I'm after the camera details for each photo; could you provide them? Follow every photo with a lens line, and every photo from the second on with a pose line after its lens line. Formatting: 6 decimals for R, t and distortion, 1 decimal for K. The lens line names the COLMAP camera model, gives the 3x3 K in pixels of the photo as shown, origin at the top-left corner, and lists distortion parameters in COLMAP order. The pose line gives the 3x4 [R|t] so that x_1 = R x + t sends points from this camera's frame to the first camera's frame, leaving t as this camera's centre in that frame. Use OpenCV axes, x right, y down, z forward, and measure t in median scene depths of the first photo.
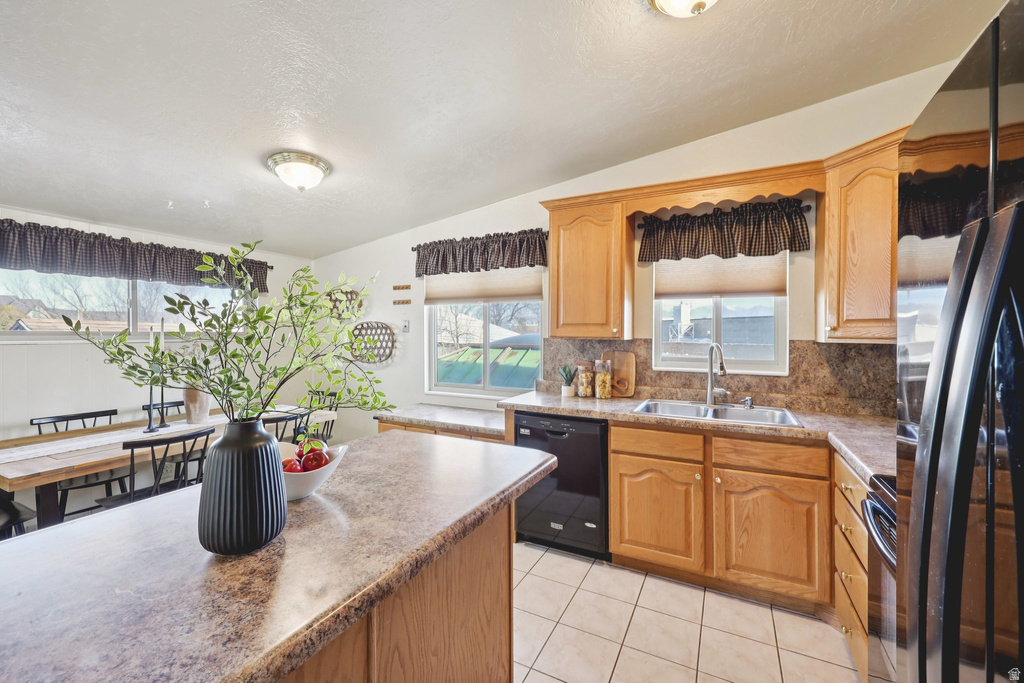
lens RADIAL K [[414.1, 0, 508.7], [0, 414.1, 335.9], [0, 0, 1]] dist [-0.002489, 0.001539]
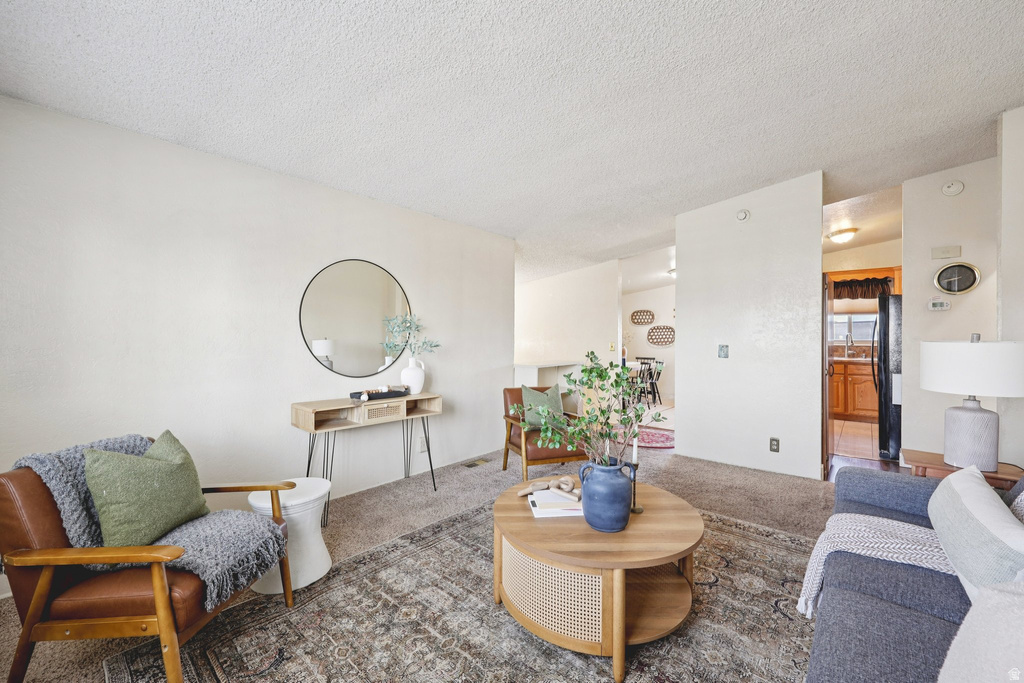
lens RADIAL K [[414.1, 0, 513.9], [0, 414.1, 340.2], [0, 0, 1]] dist [-0.002489, 0.001539]
pose [[0.976176, -0.000217, -0.216978, -0.918259], [-0.001264, 0.999977, -0.006684, 0.075923], [0.216975, 0.006799, 0.976154, -1.846517]]
